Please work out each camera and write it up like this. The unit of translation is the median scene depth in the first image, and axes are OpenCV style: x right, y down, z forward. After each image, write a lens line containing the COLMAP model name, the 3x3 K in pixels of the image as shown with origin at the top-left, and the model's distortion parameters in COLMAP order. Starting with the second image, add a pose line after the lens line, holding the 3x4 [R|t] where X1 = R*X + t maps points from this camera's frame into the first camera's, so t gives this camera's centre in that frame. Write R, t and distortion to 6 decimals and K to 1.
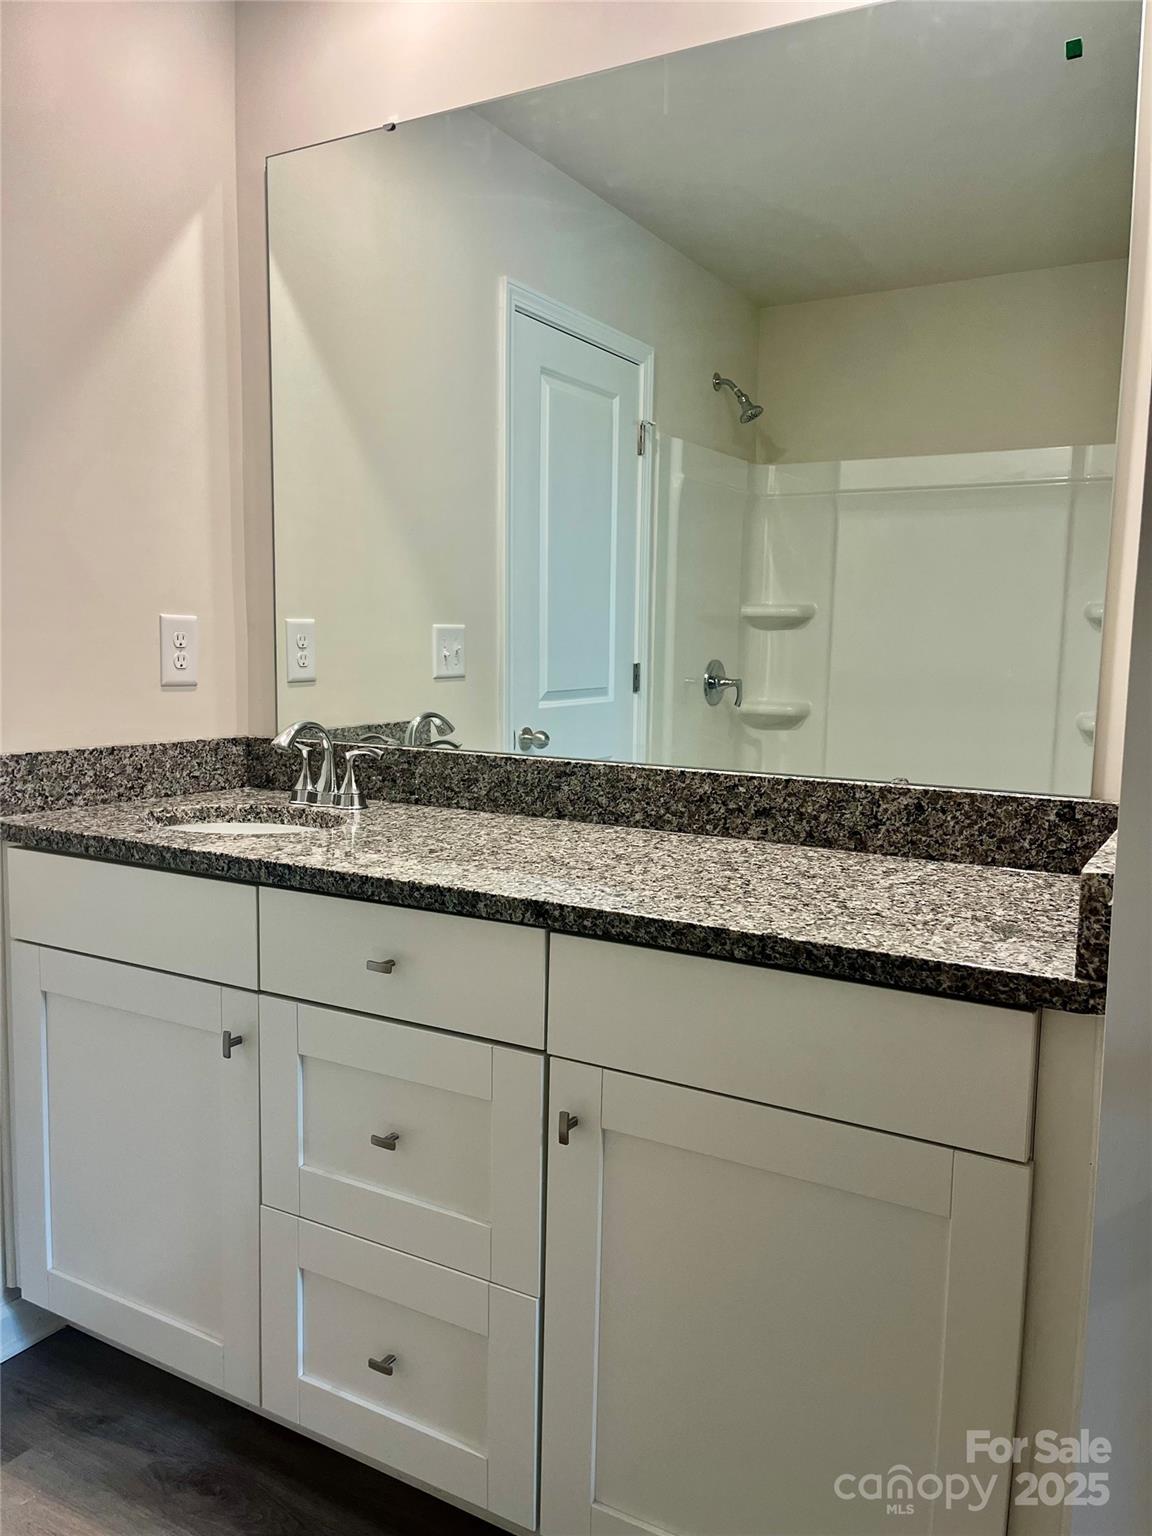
lens RADIAL K [[1168.2, 0, 570.8], [0, 1168.2, 774.1], [0, 0, 1]] dist [0.062688, -0.005505]
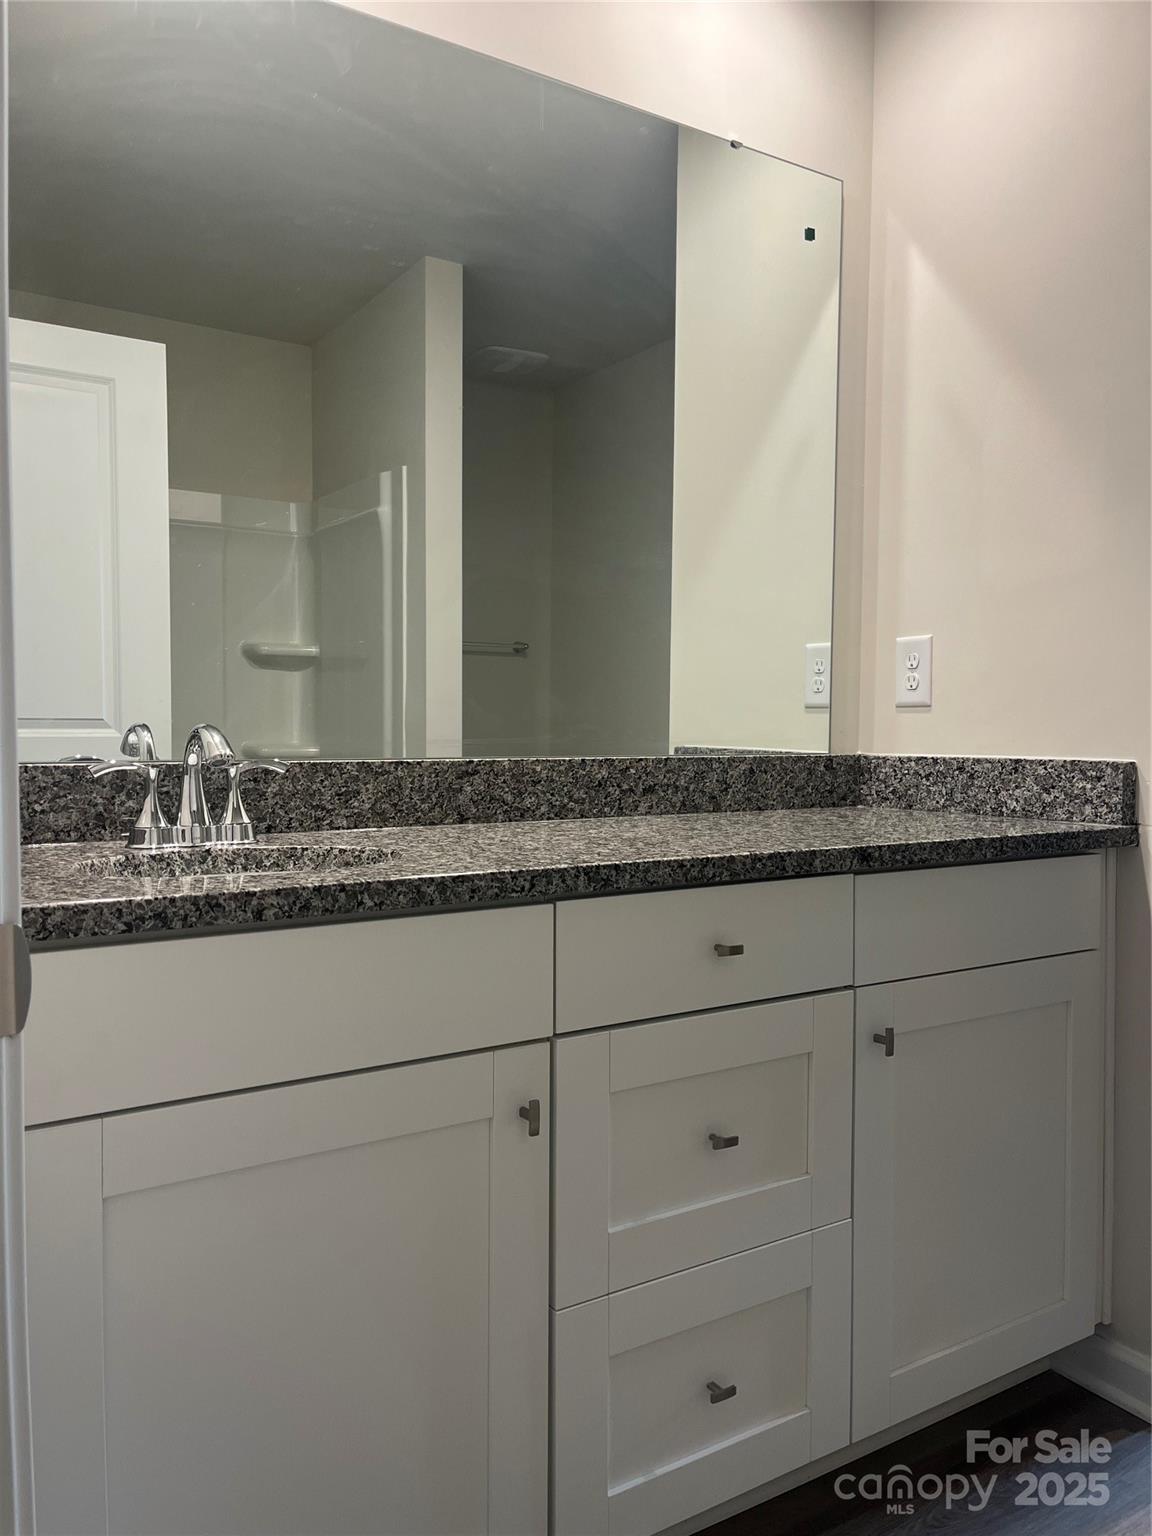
lens RADIAL K [[1168.2, 0, 573.1], [0, 1168.2, 771.5], [0, 0, 1]] dist [0.062688, -0.005505]
pose [[0.455194, -0.051160, 0.888921, -0.855455], [0.102951, 0.994676, 0.004528, 0.002822], [-0.884421, 0.089454, 0.458037, 0.541765]]
